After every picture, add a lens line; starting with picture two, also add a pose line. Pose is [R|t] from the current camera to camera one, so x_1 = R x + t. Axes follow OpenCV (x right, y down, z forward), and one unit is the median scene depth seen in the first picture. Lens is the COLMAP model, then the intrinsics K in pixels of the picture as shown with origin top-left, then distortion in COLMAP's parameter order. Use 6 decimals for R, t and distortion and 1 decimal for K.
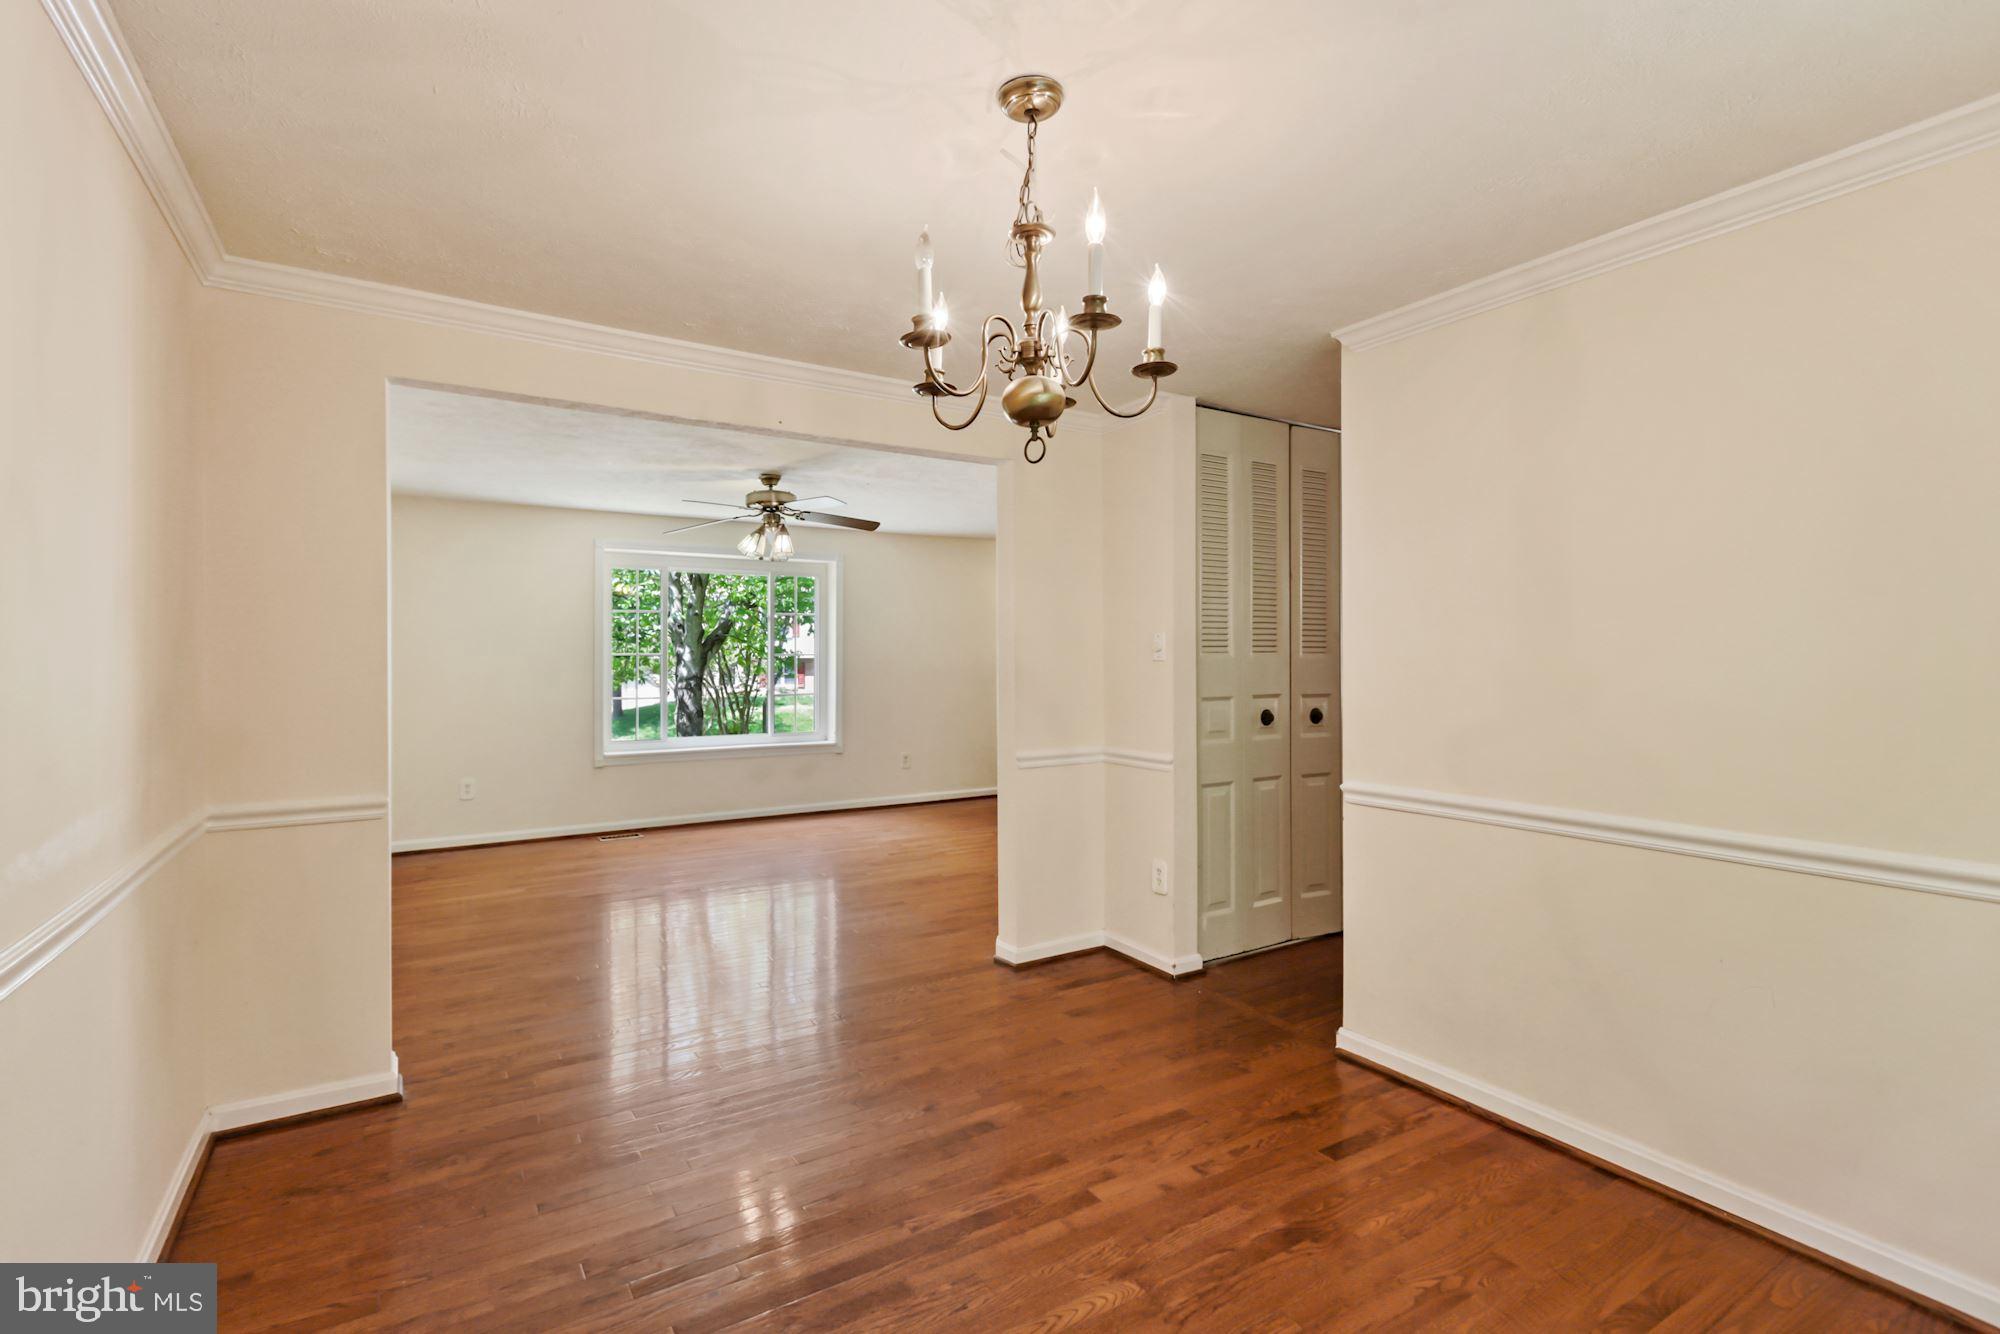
lens RADIAL K [[915.9, 0, 990.7], [0, 915.9, 654.3], [0, 0, 1]] dist [-0.002270, 0.001758]
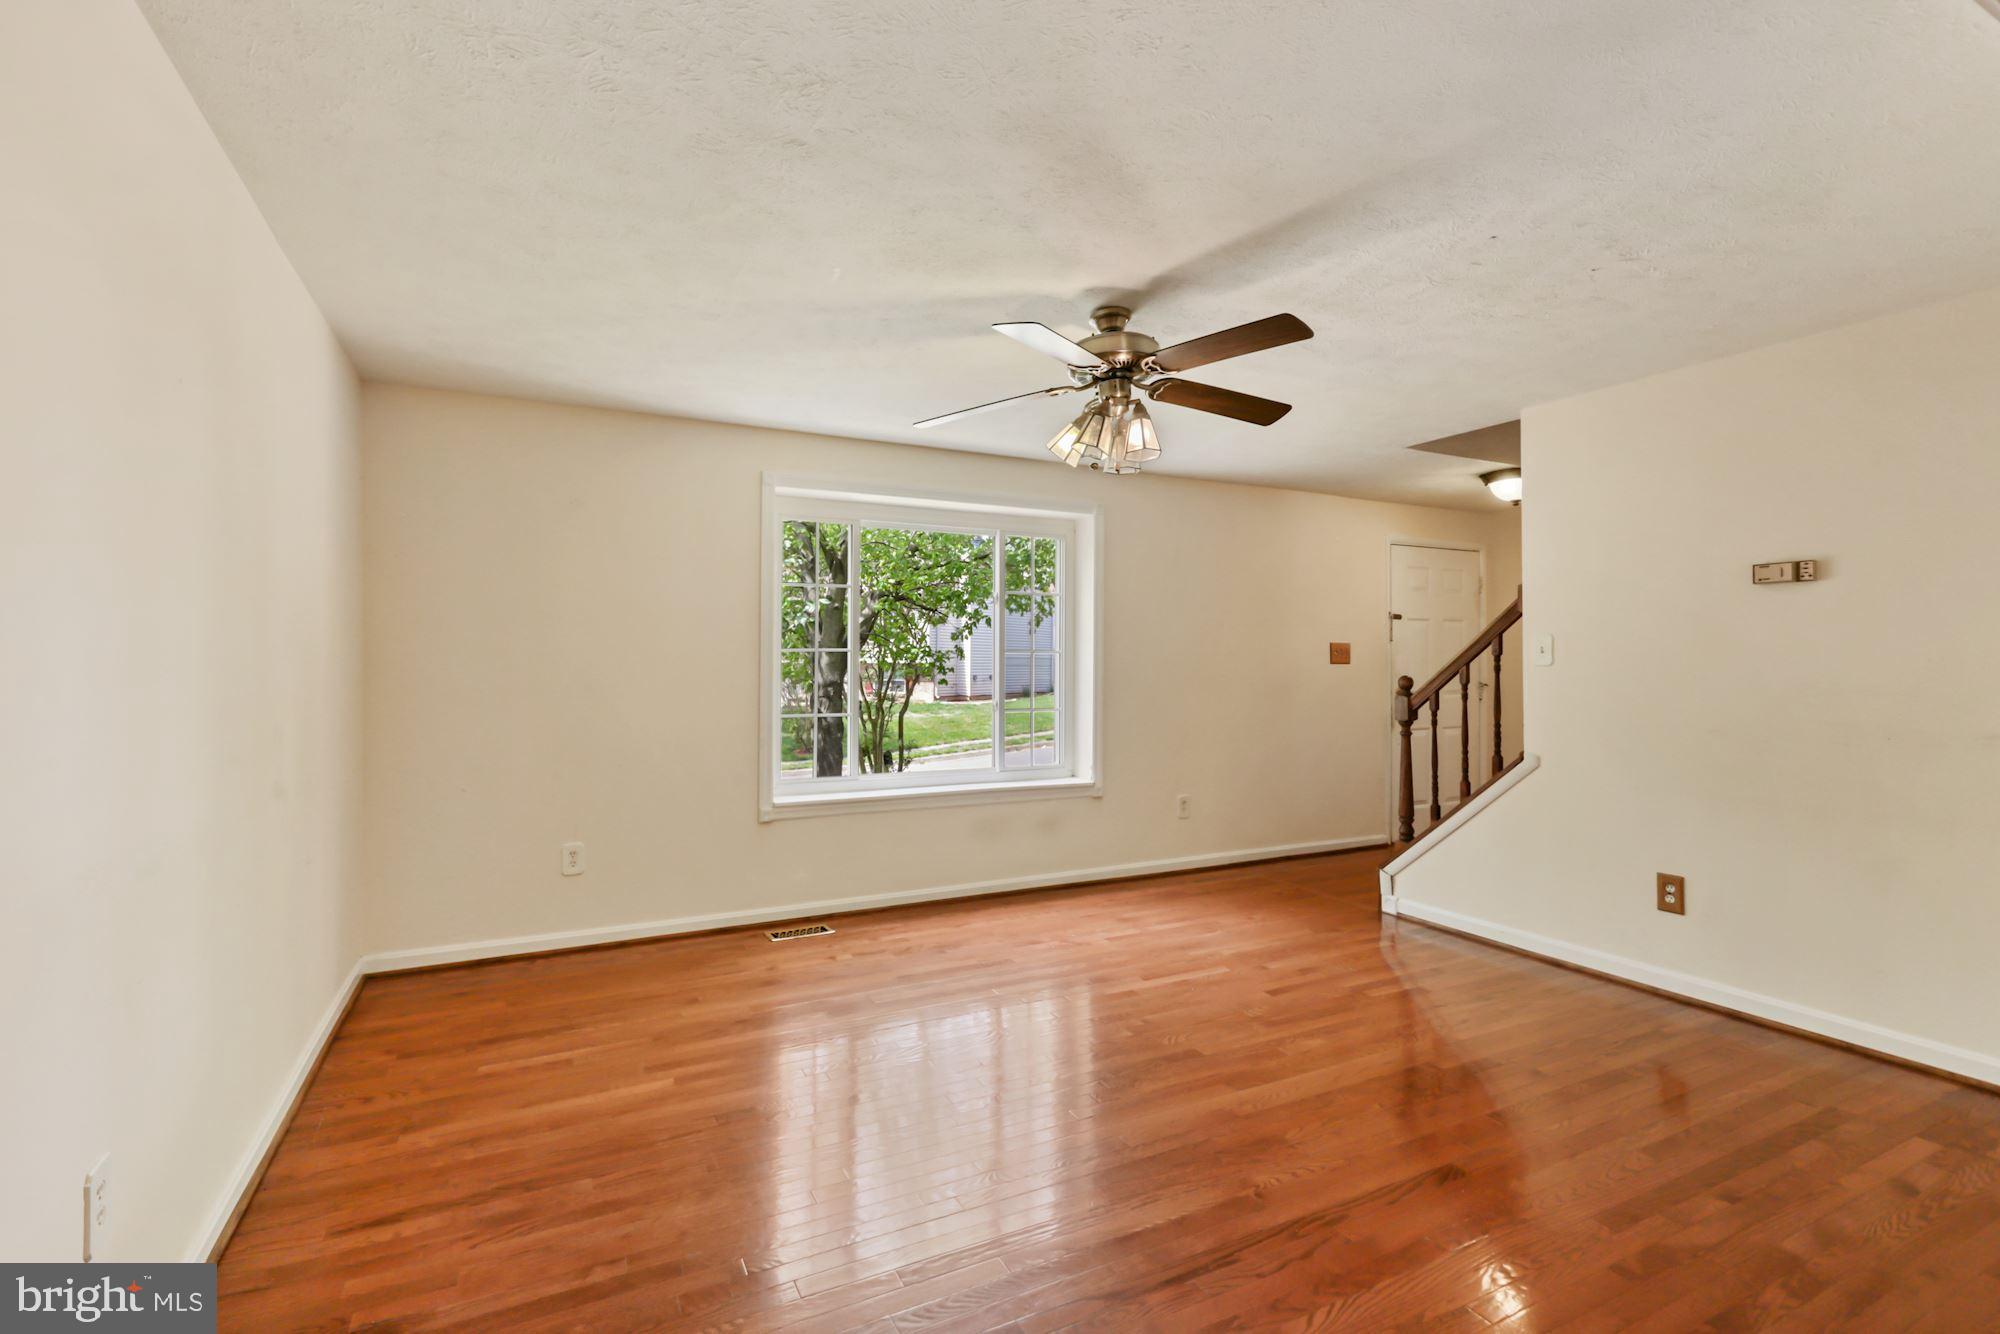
lens RADIAL K [[915.9, 0, 1000.3], [0, 915.9, 665.4], [0, 0, 1]] dist [-0.002270, 0.001758]
pose [[0.996273, 0.002486, -0.086220, -0.200088], [-0.002186, 0.999991, 0.003583, 0.008834], [0.086228, -0.003381, 0.996270, 0.354045]]
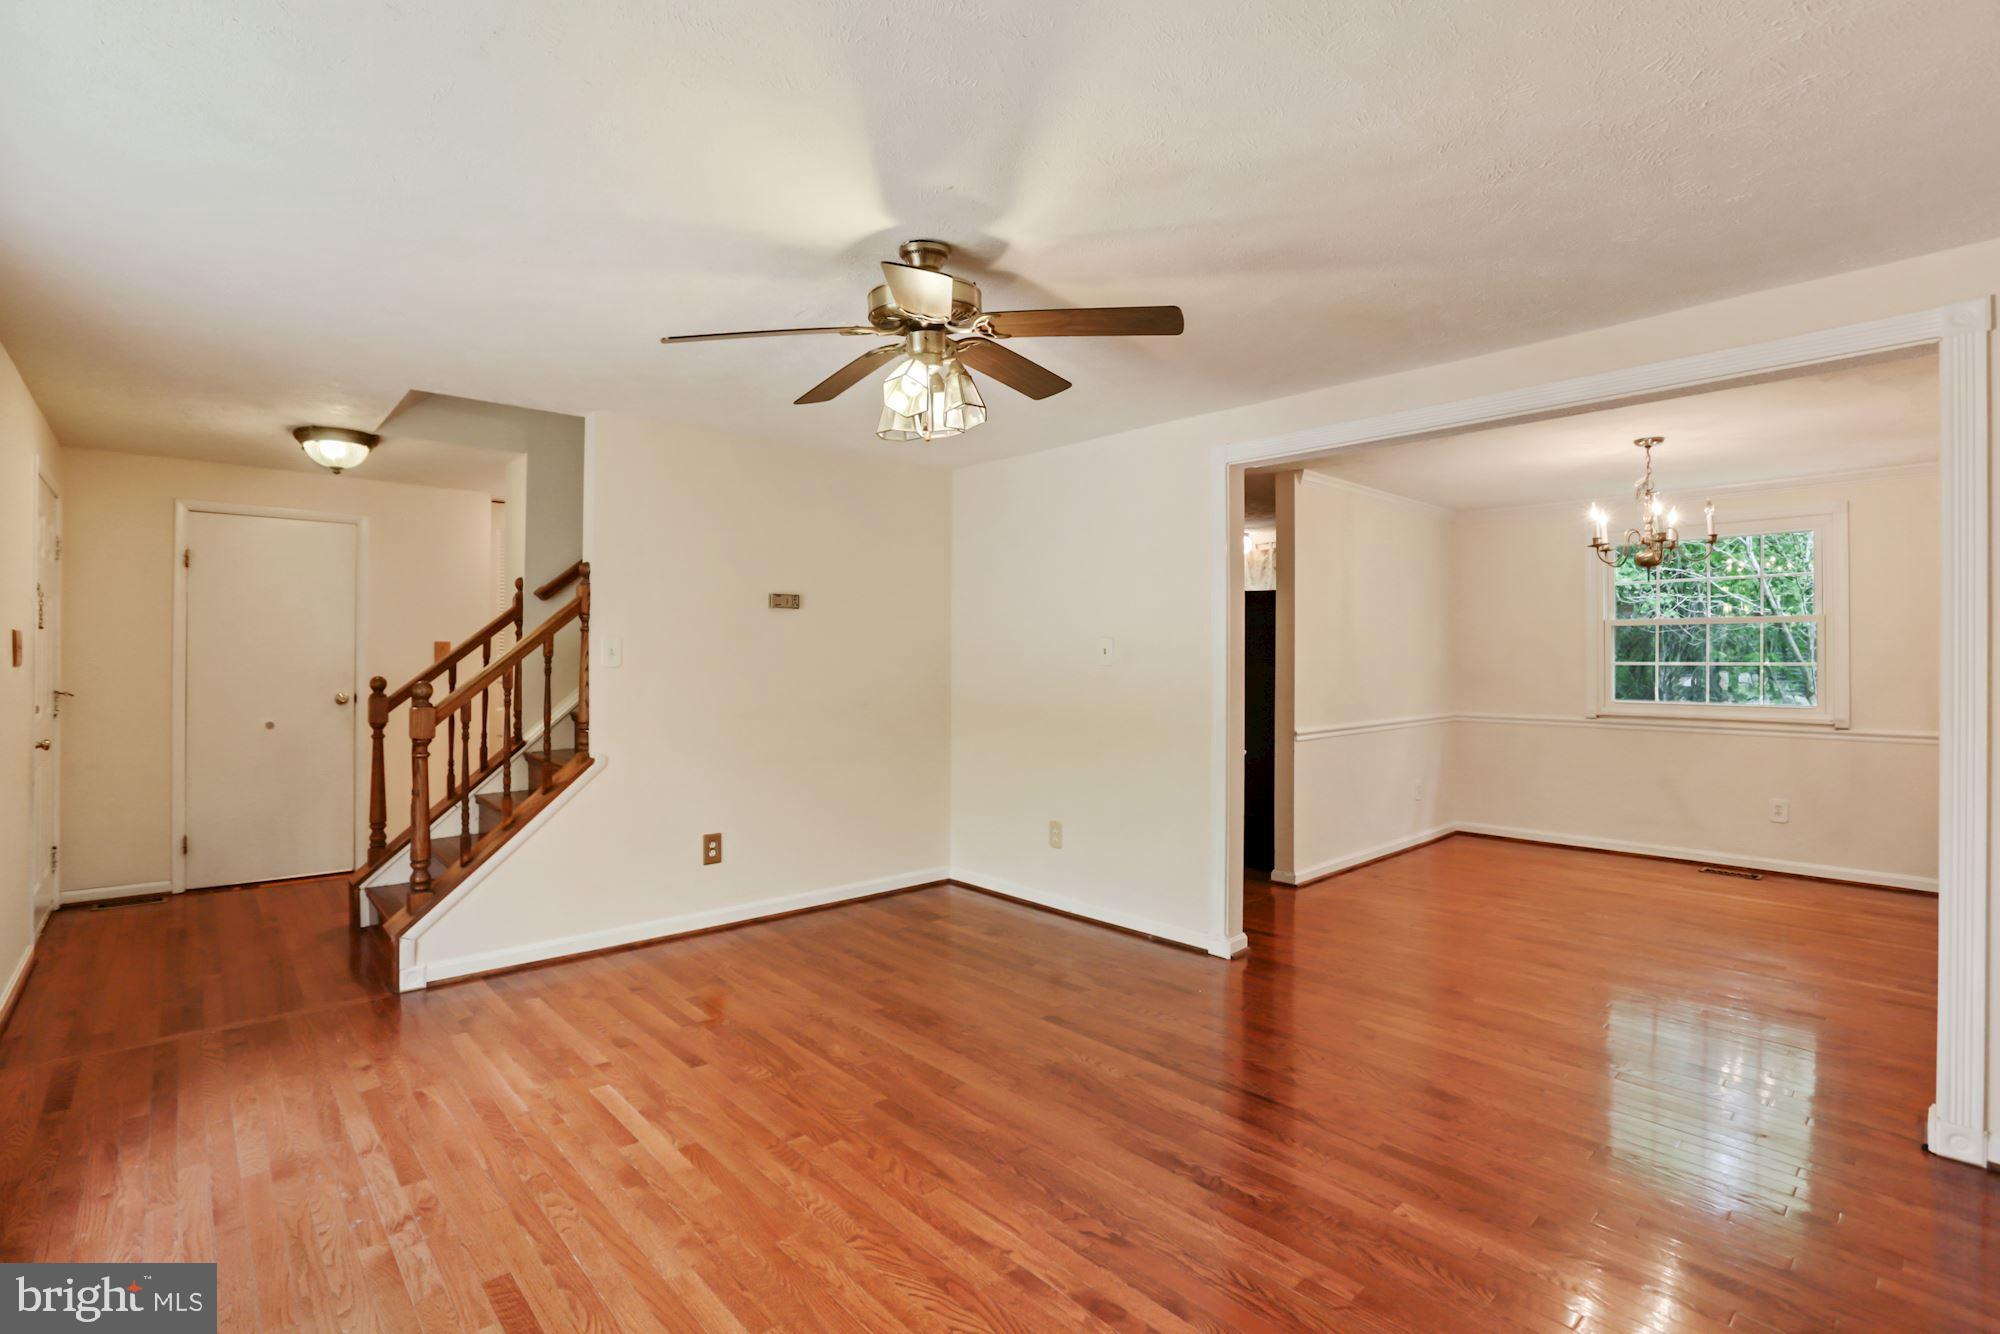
lens RADIAL K [[915.9, 0, 992.3], [0, 915.9, 664.1], [0, 0, 1]] dist [-0.002270, 0.001758]
pose [[-0.167481, -0.004770, 0.985864, -0.716725], [-0.006224, 0.999973, 0.003780, 0.002353], [-0.985856, -0.005503, -0.167506, 1.059566]]
